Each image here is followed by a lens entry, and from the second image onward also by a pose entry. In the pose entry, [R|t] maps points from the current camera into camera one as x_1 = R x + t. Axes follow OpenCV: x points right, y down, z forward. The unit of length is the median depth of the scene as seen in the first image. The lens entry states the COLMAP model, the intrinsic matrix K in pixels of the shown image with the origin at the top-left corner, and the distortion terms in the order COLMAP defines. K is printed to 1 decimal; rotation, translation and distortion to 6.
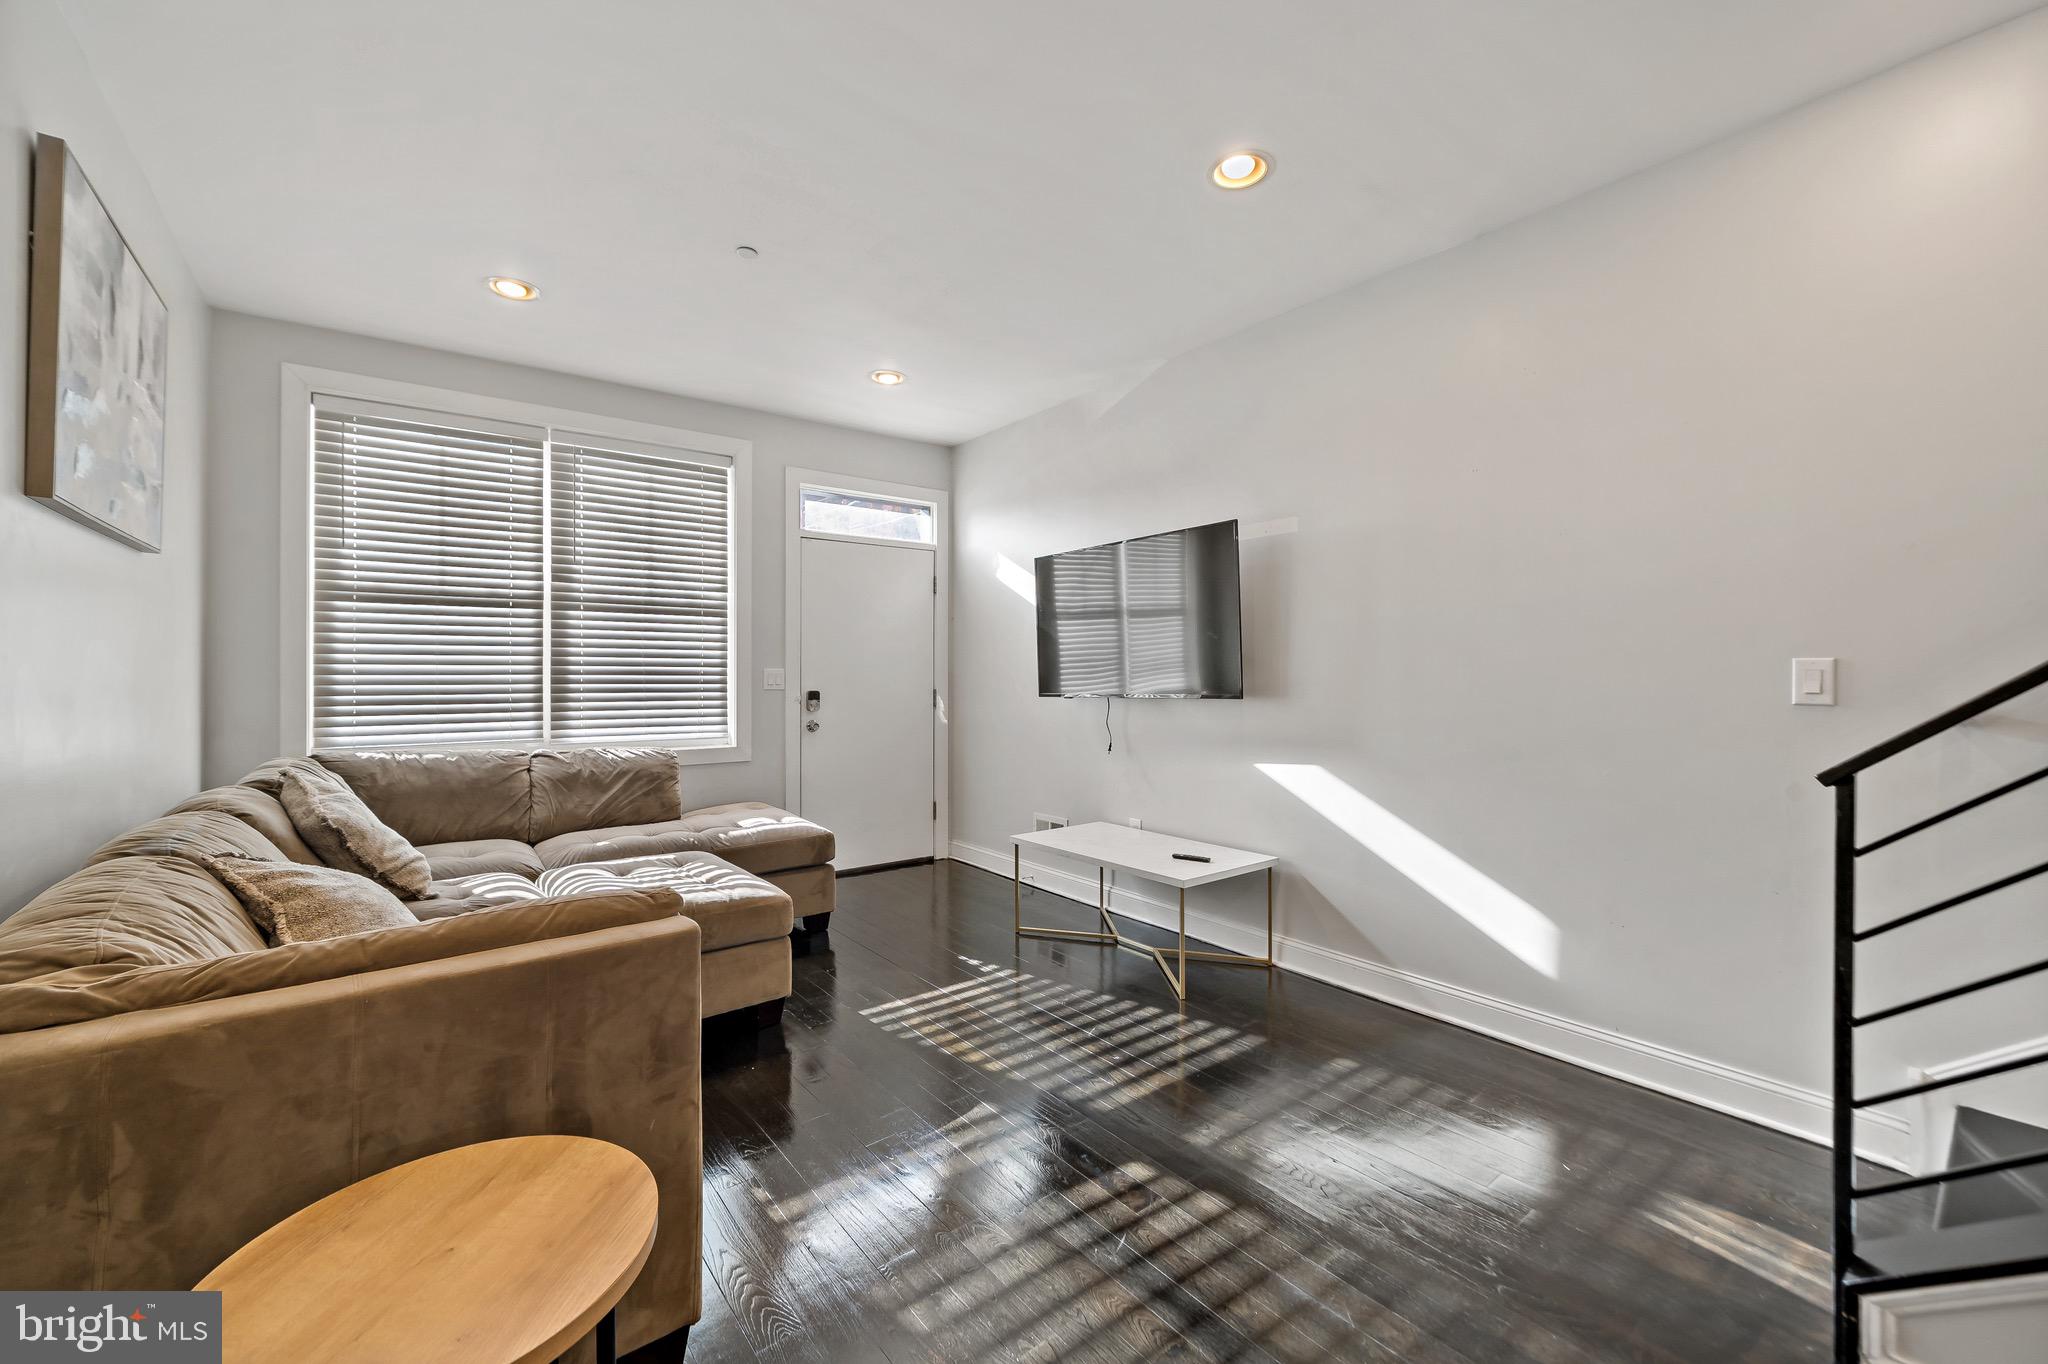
lens RADIAL K [[822.2, 0, 1024.0], [0, 822.2, 682.0], [0, 0, 1]] dist [-0.000262, -0.000029]
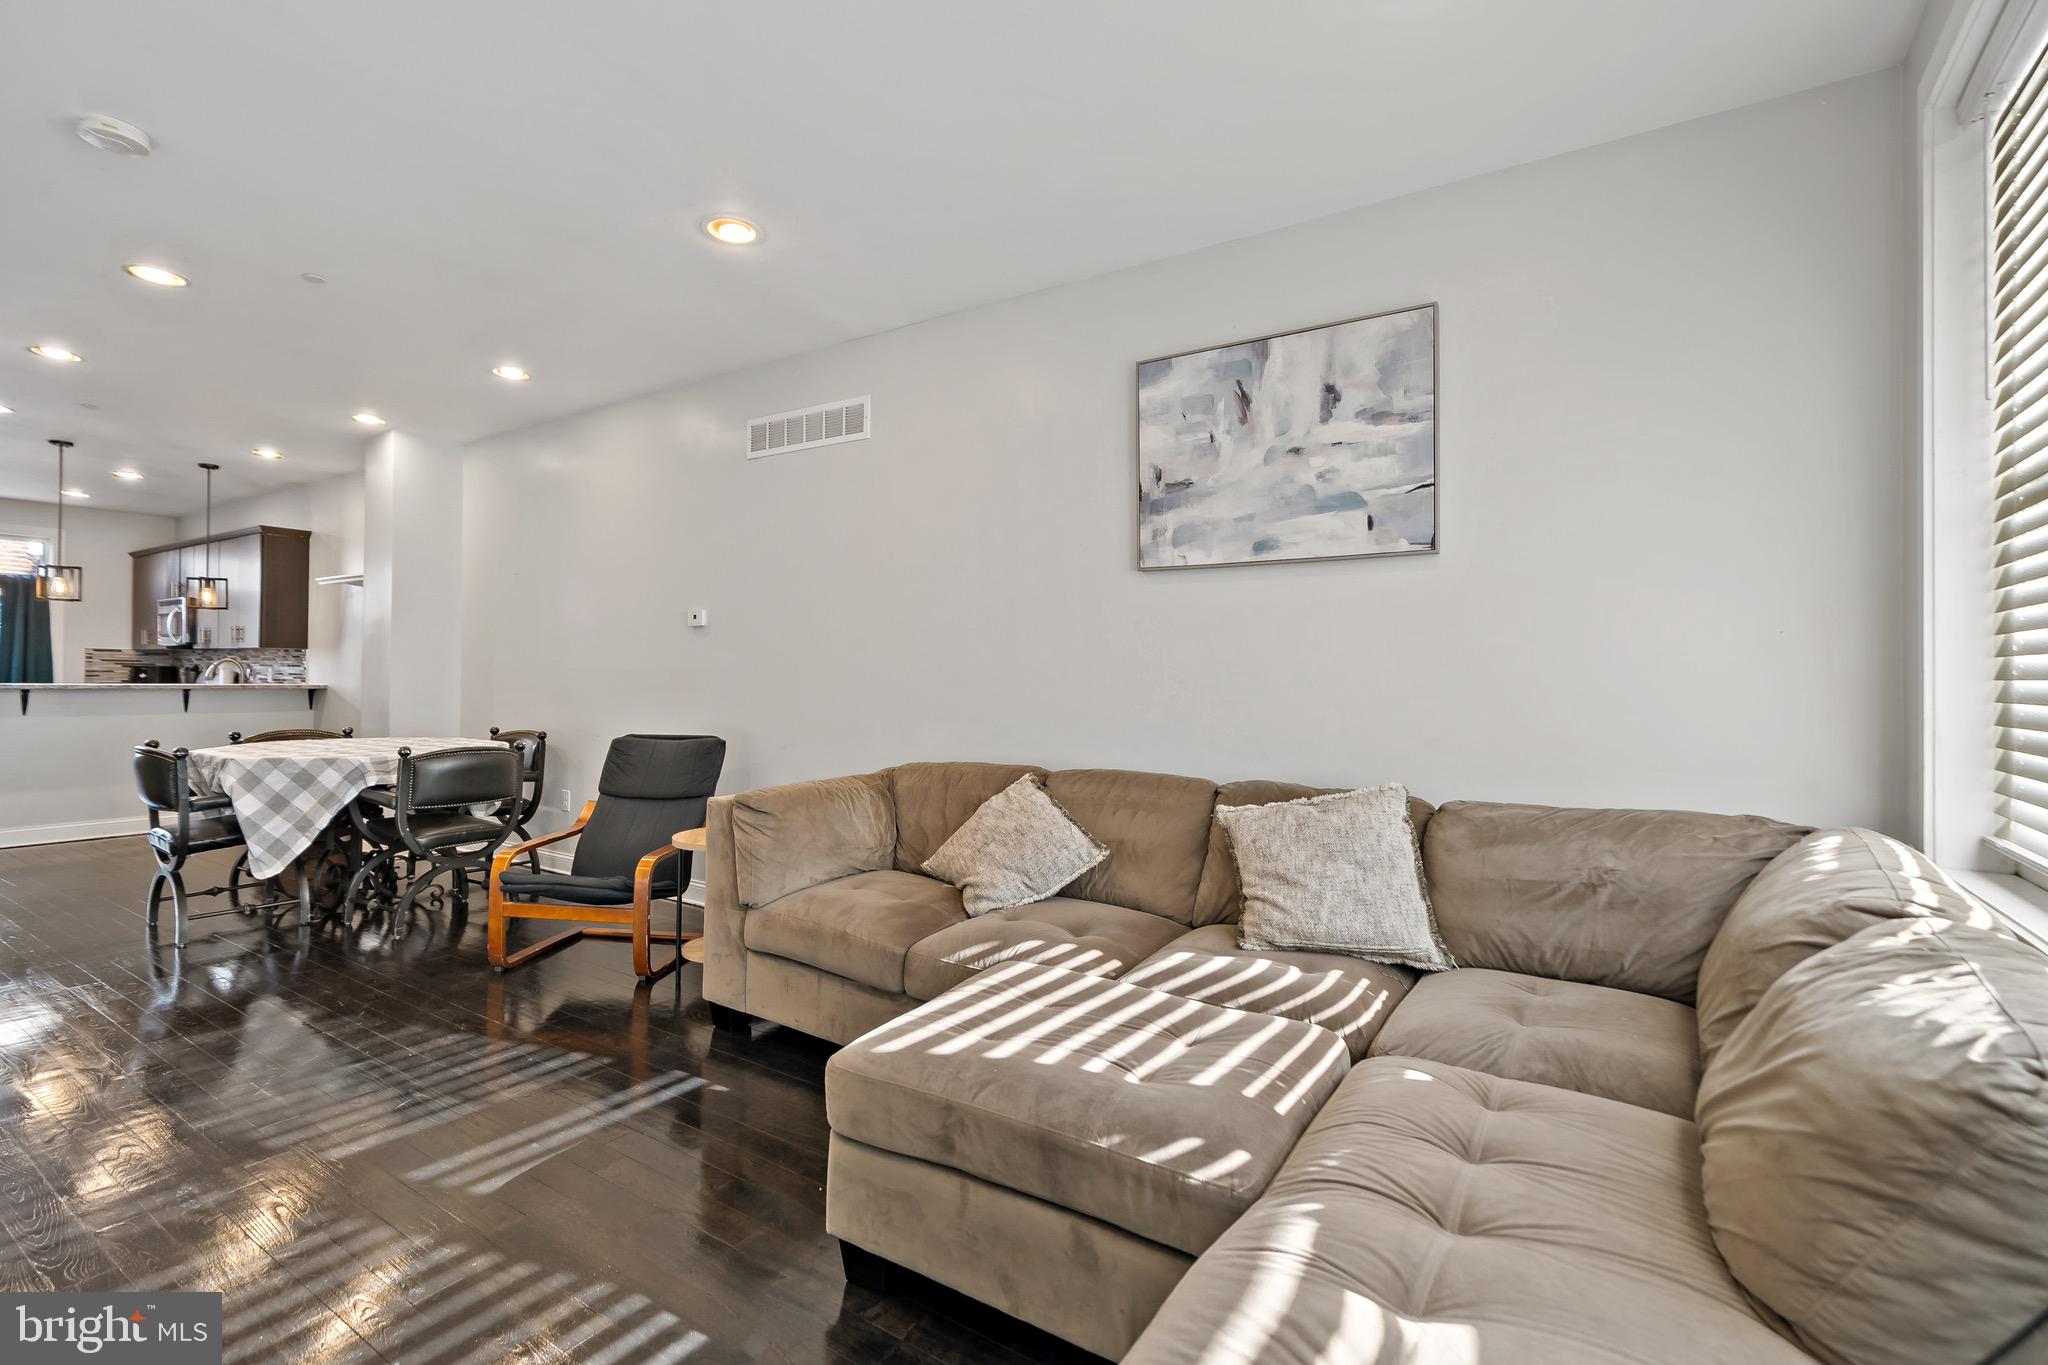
lens RADIAL K [[919.8, 0, 1024.0], [0, 919.8, 682.5], [0, 0, 1]] dist [0.000064, -0.000003]
pose [[-0.947401, -0.000930, -0.320047, -0.242349], [-0.001039, 0.999999, 0.000172, 0.000670], [0.320047, 0.000496, -0.947402, 1.899101]]
